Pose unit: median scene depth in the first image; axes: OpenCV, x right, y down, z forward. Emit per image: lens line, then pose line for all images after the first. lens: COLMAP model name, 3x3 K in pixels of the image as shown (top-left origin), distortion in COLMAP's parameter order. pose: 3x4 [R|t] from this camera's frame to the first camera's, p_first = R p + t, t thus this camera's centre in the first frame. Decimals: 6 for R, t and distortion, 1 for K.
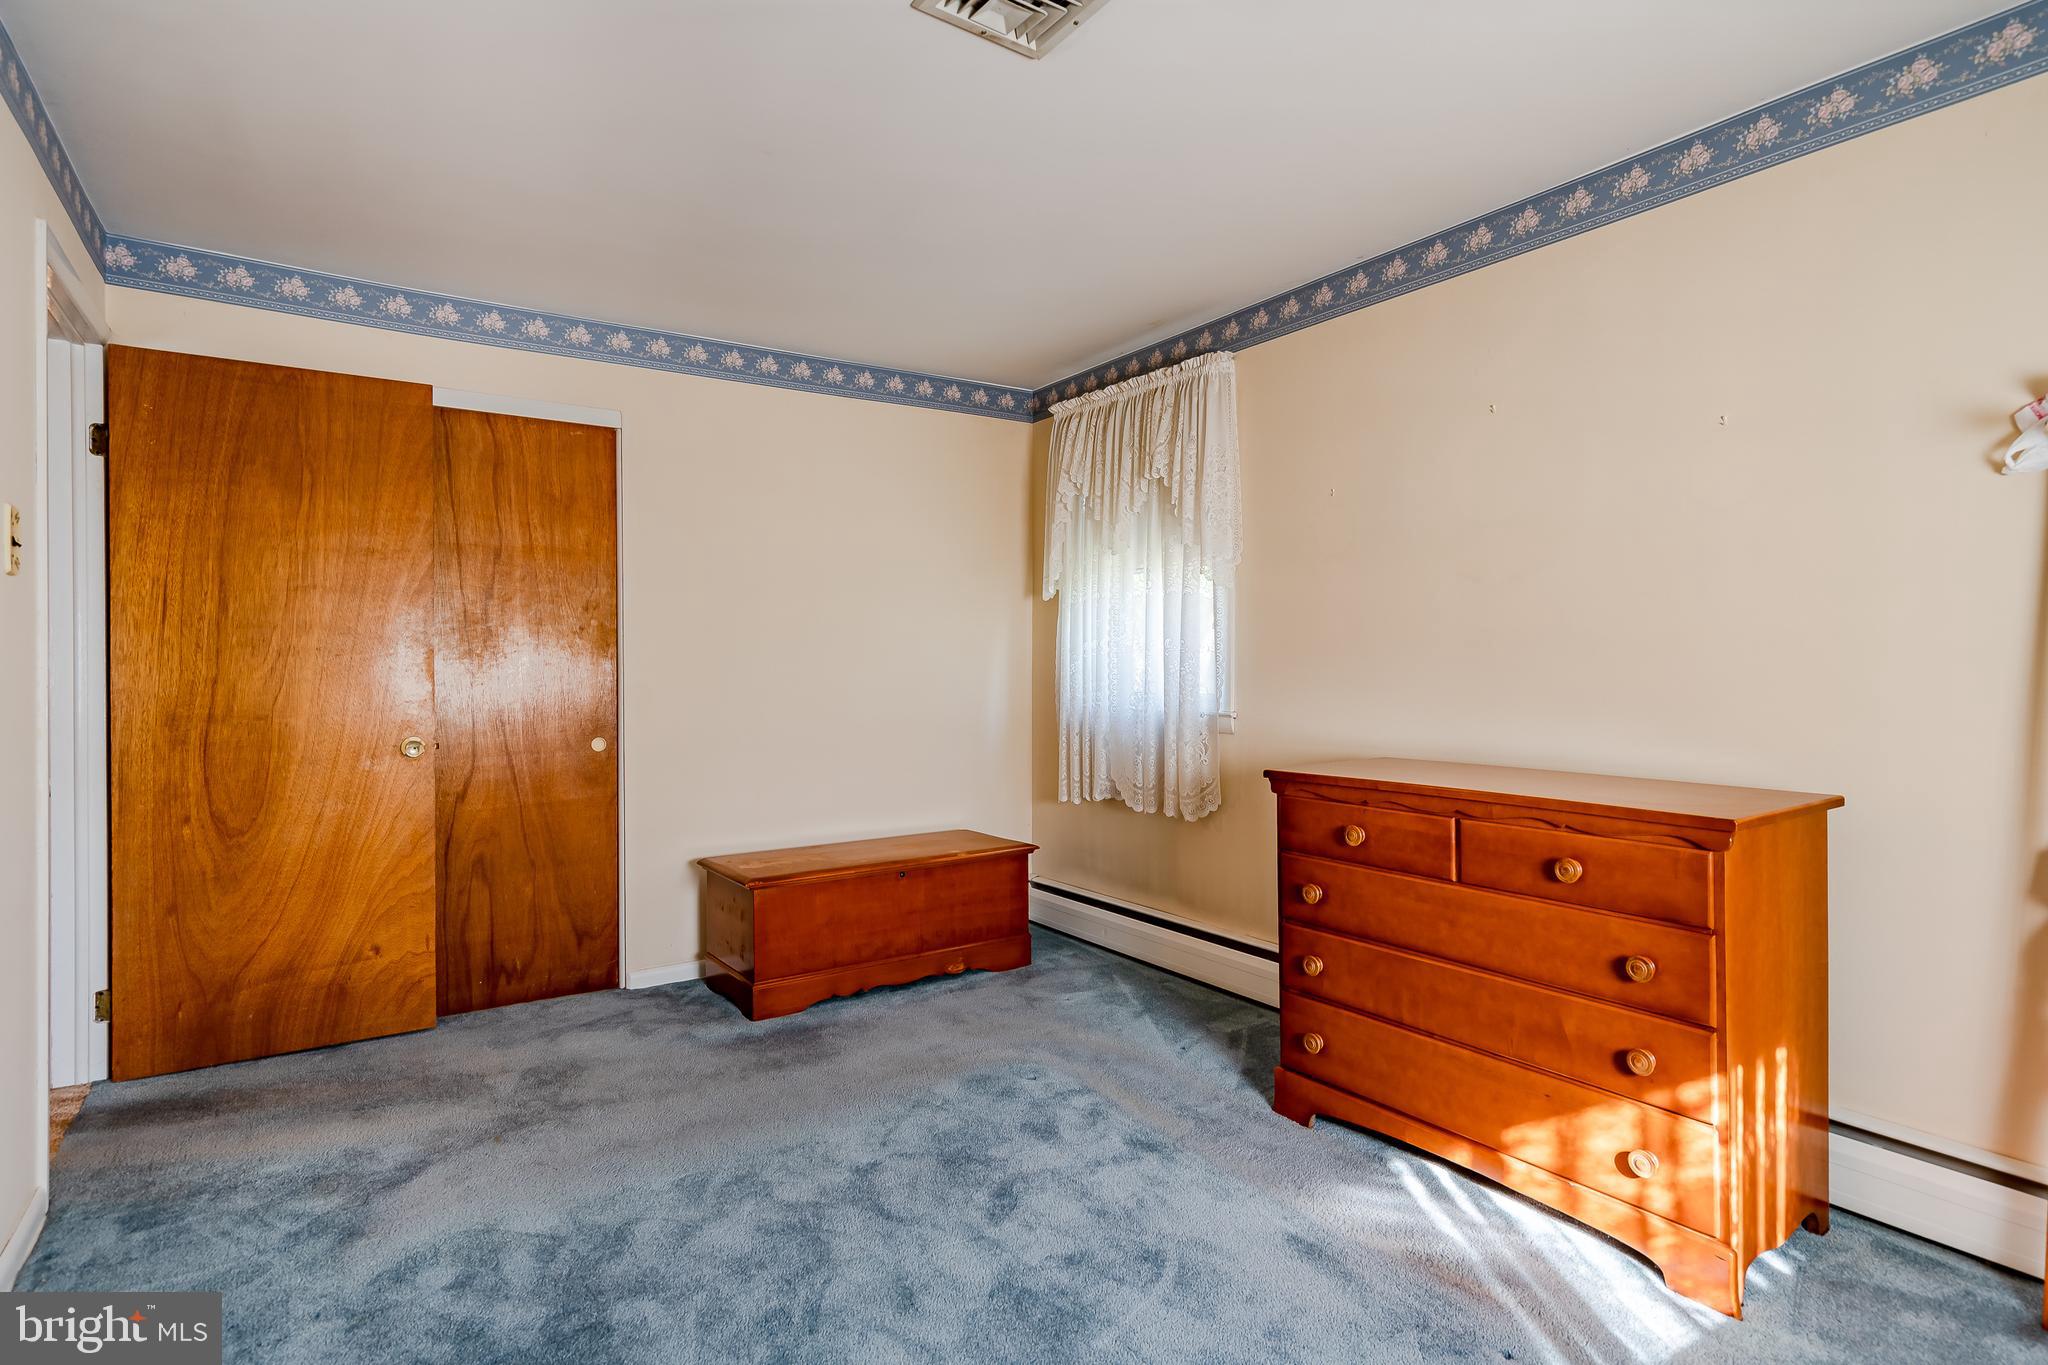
lens RADIAL K [[1049.3, 0, 1035.7], [0, 1049.3, 677.4], [0, 0, 1]] dist [0.000375, 0.000952]
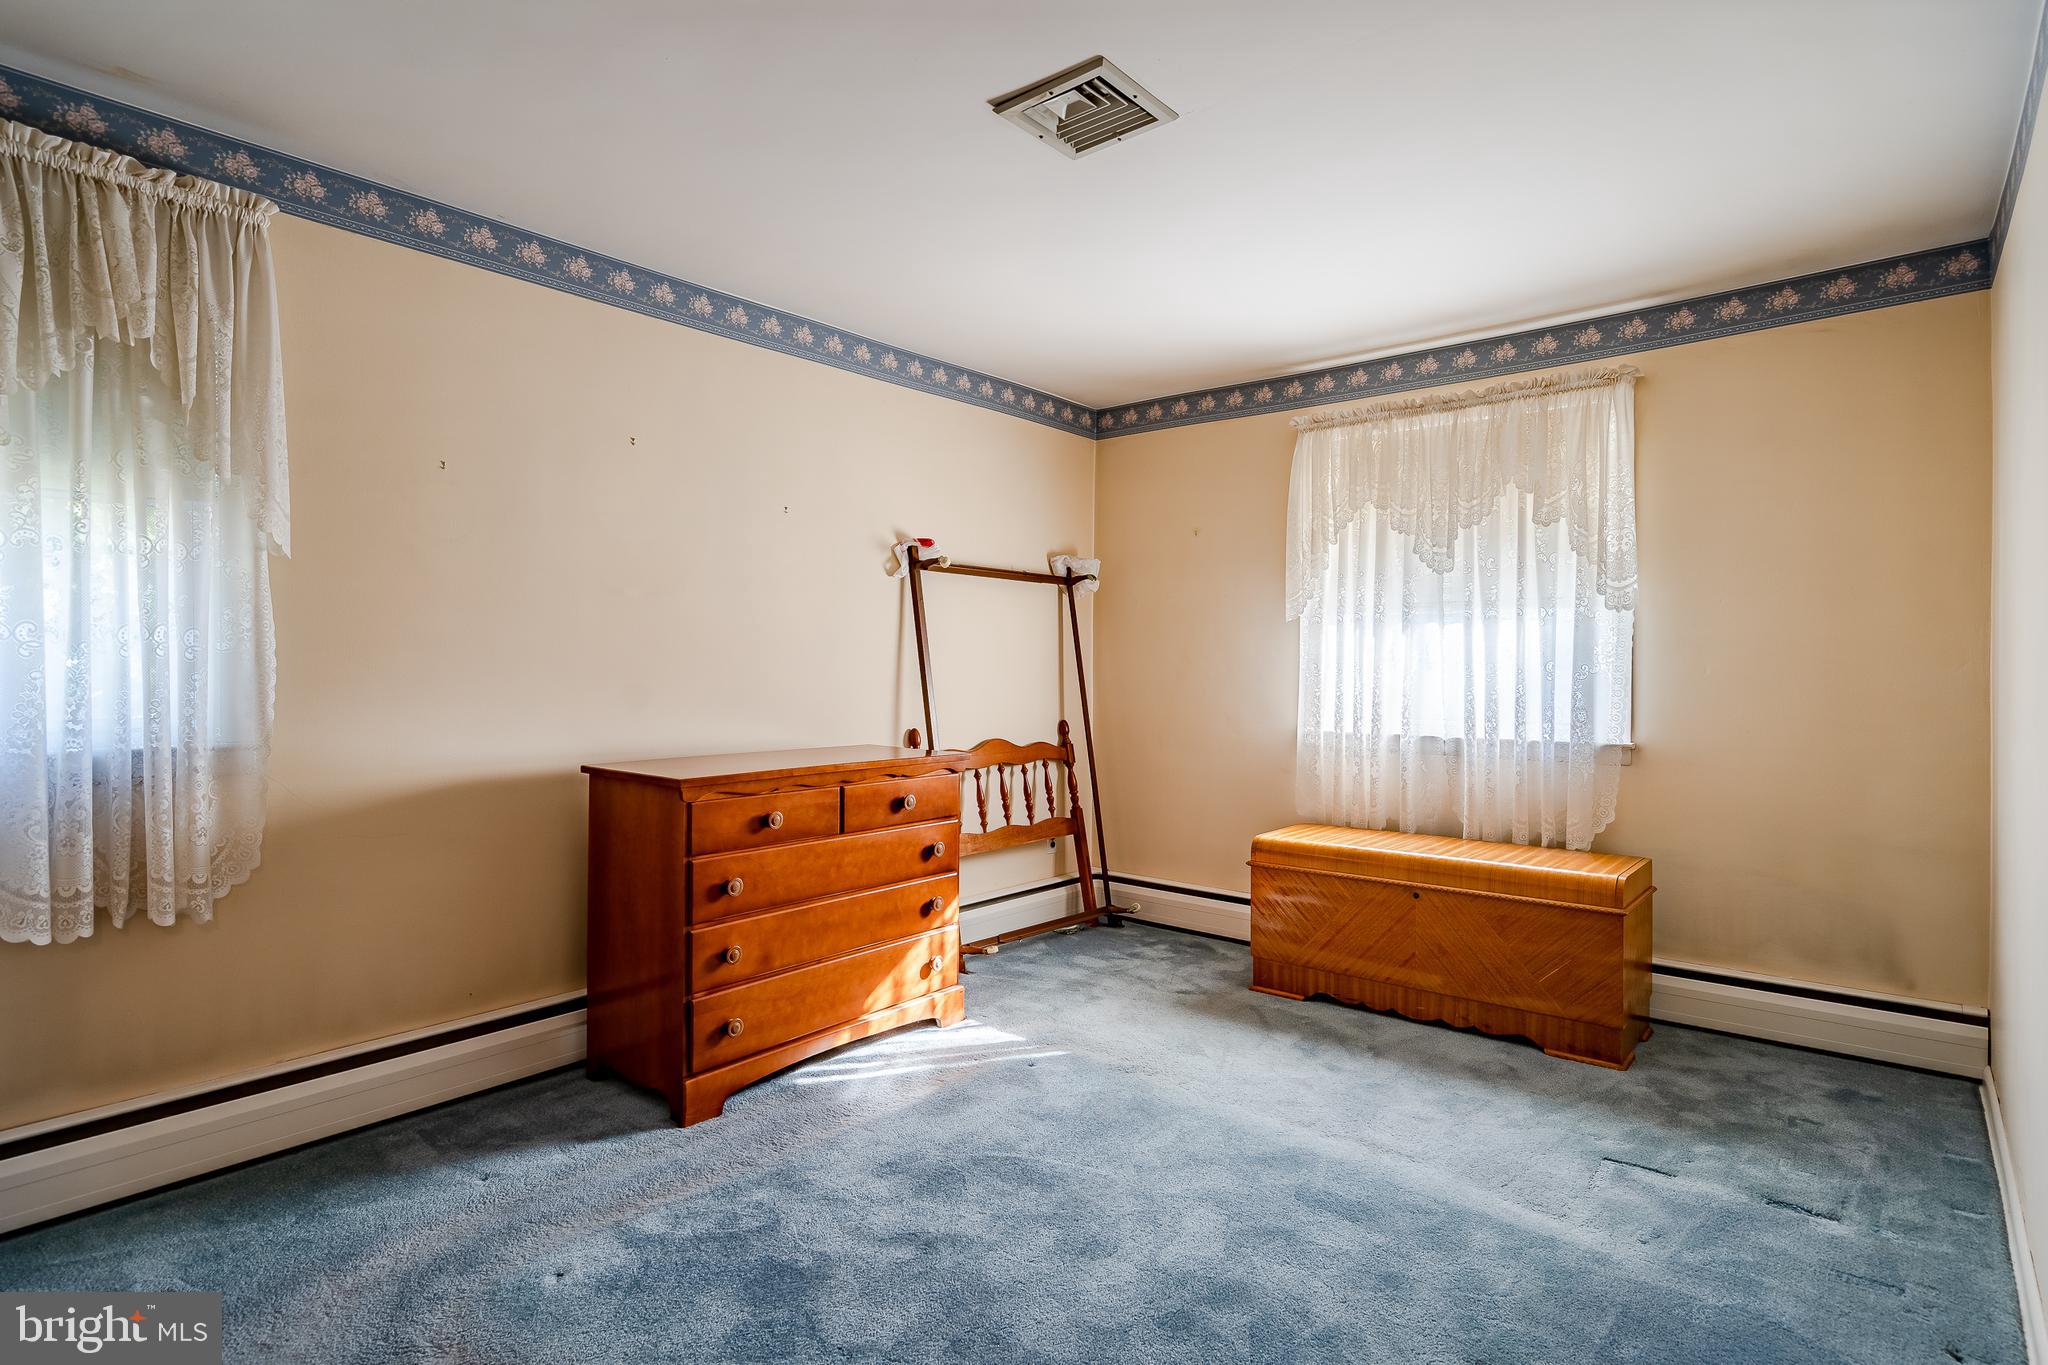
lens RADIAL K [[1049.3, 0, 1033.7], [0, 1049.3, 676.0], [0, 0, 1]] dist [0.000375, 0.000952]
pose [[-0.276575, -0.003820, 0.960985, -0.945947], [0.010416, 0.999921, 0.006973, -0.011517], [-0.960936, 0.011939, -0.276514, 1.132452]]
